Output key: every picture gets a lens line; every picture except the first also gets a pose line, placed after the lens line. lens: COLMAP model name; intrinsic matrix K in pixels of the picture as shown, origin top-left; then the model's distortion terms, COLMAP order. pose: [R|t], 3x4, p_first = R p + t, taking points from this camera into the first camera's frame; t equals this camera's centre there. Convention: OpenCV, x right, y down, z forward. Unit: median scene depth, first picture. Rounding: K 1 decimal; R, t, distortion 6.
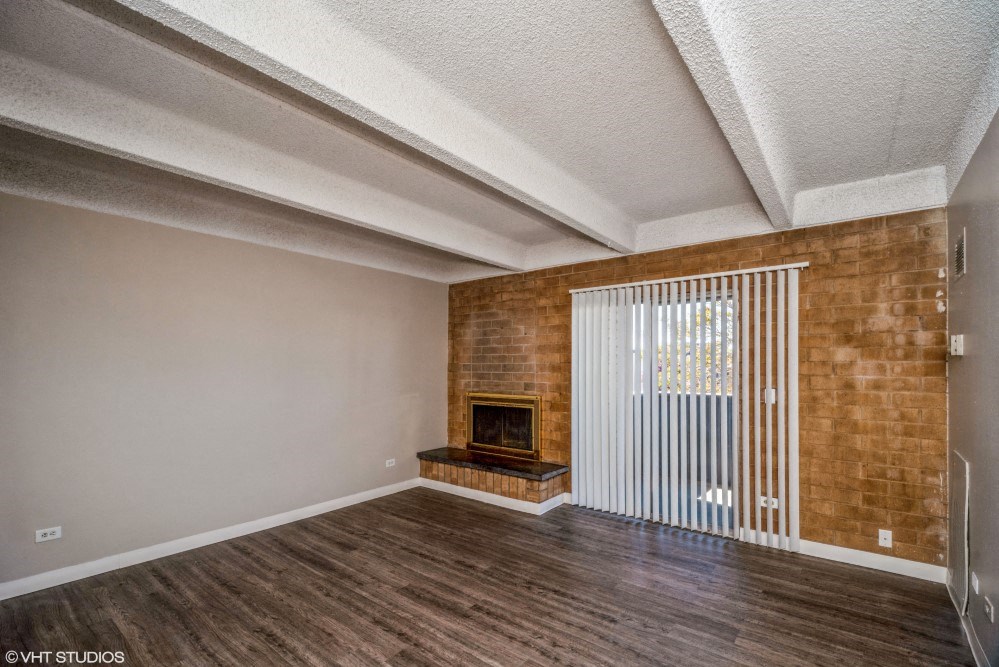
lens RADIAL K [[451.2, 0, 499.2], [0, 451.2, 361.3], [0, 0, 1]] dist [-0.016470, -0.000030]
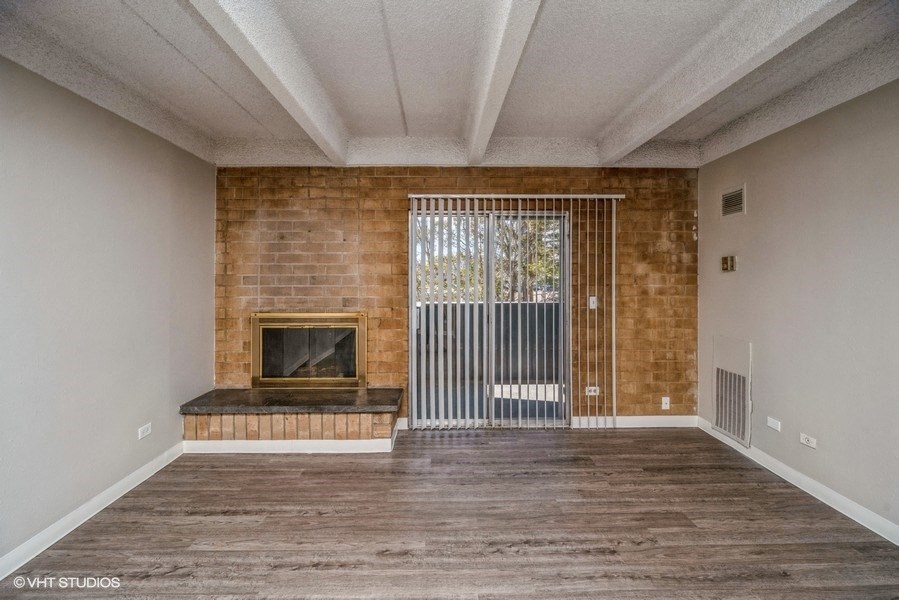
lens RADIAL K [[406.0, 0, 448.2], [0, 406.0, 274.4], [0, 0, 1]] dist [-0.010549, -0.000138]
pose [[0.770321, 0.002478, 0.637651, -0.356898], [-0.005140, 0.999984, 0.002323, 0.000994], [-0.637636, -0.005067, 0.770321, 0.375562]]
